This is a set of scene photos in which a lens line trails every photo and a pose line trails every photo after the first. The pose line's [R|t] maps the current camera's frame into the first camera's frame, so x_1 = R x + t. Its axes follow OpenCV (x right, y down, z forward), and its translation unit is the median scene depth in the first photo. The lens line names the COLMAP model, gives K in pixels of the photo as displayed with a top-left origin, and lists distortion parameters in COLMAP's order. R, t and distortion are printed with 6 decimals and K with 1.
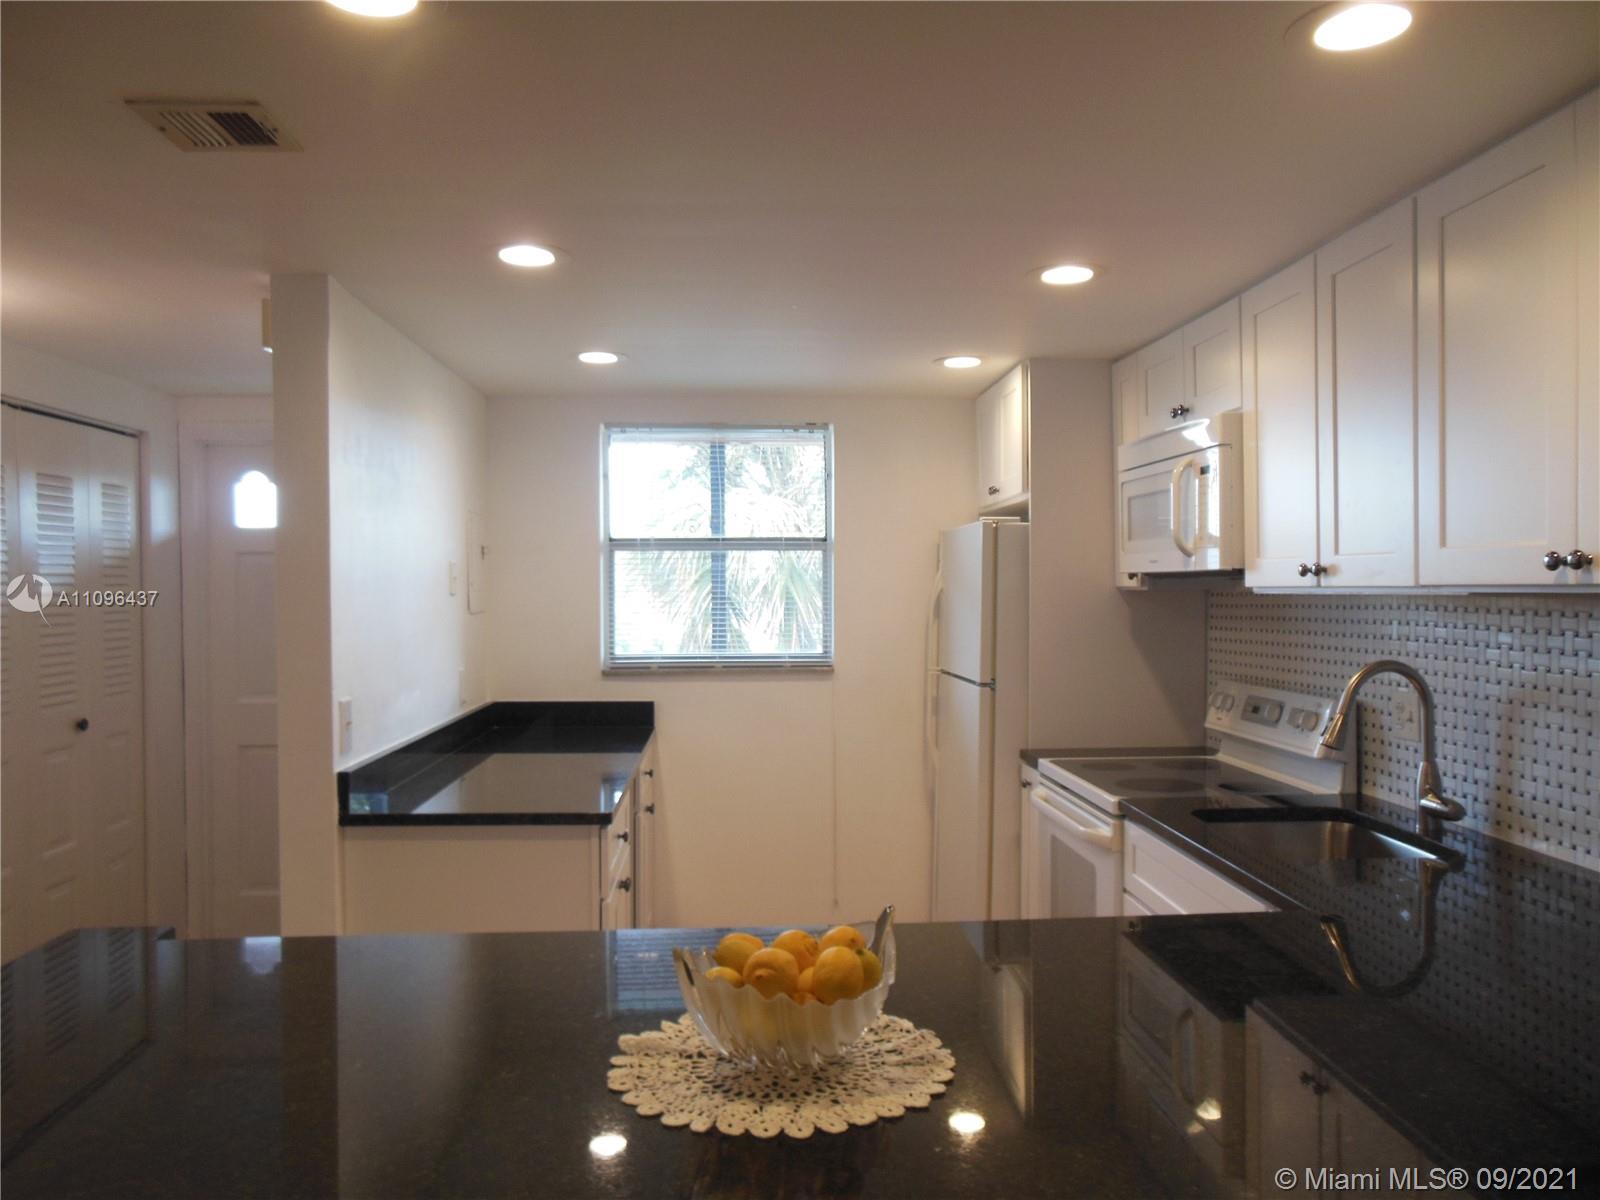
lens RADIAL K [[1249.6, 0, 800.4], [0, 1249.6, 595.4], [0, 0, 1]] dist [-0.004549, 0.003396]
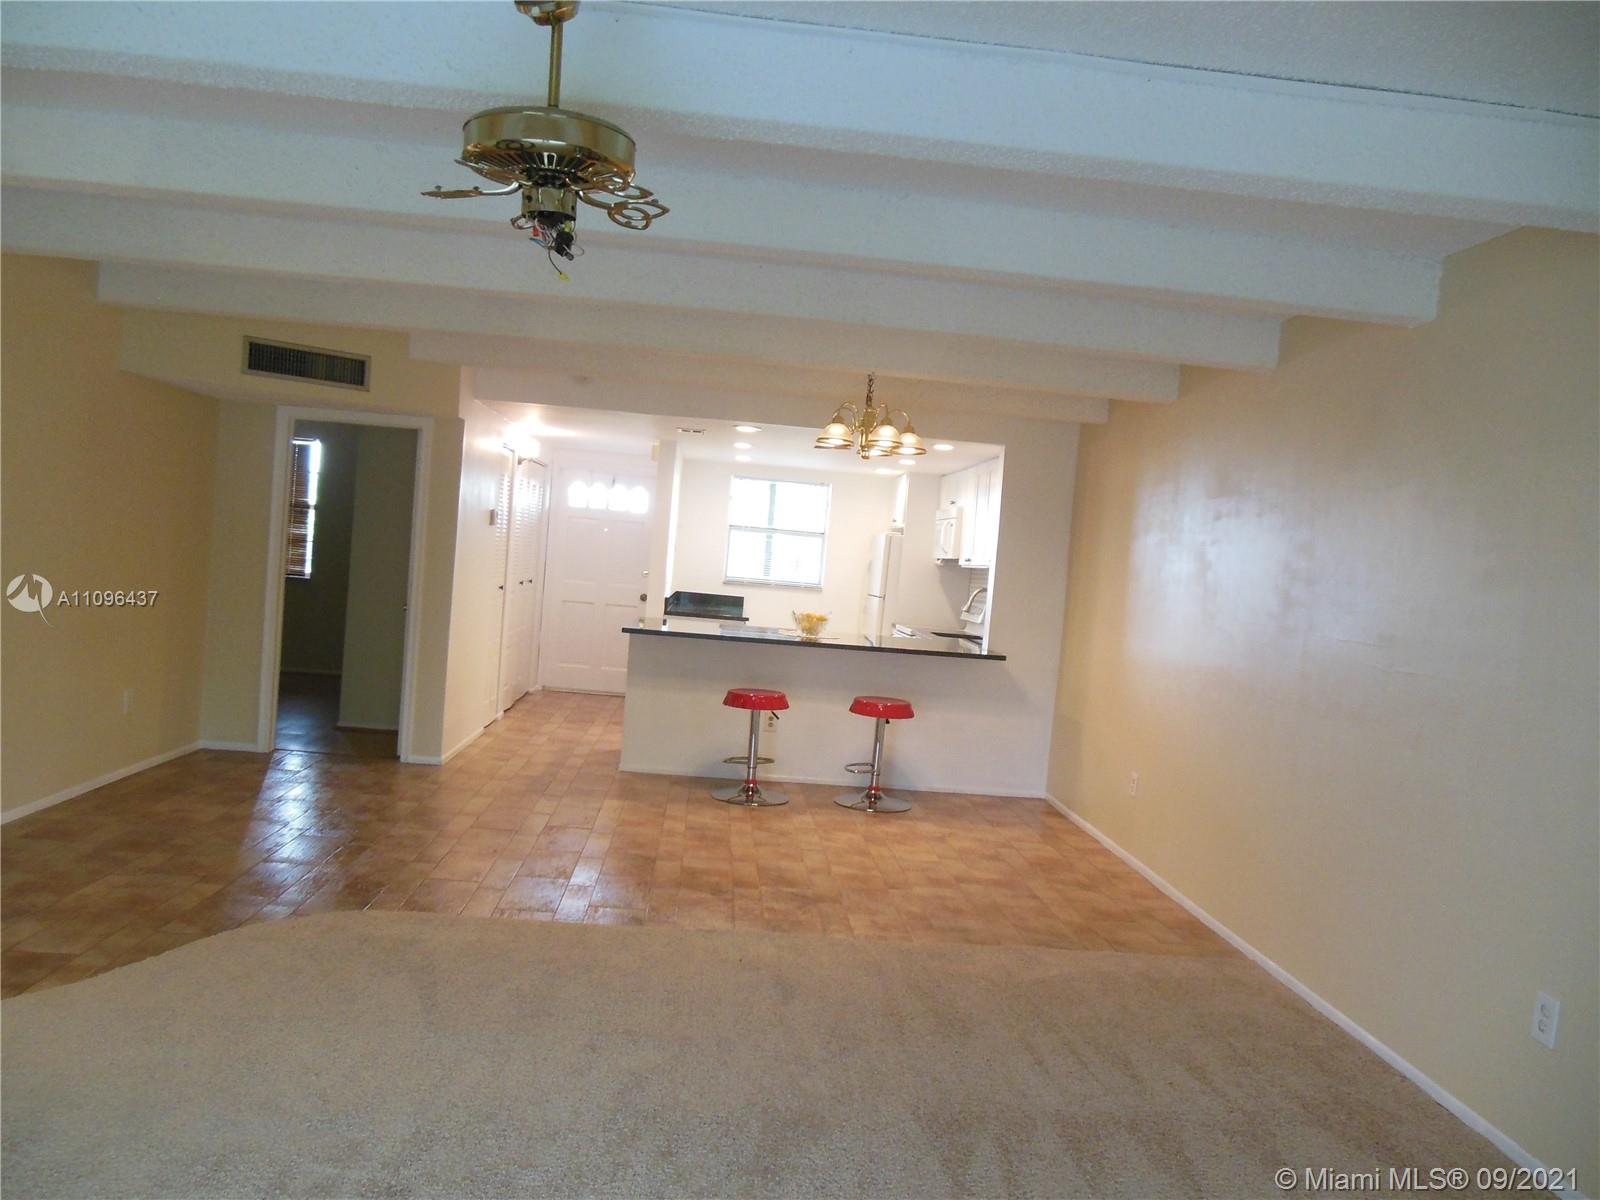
lens RADIAL K [[1249.6, 0, 798.9], [0, 1249.6, 602.6], [0, 0, 1]] dist [-0.004549, 0.003396]
pose [[0.996004, 0.088637, 0.010919, -0.046141], [-0.088910, 0.995653, 0.027747, 0.025868], [-0.008412, -0.028607, 0.999555, -1.526619]]
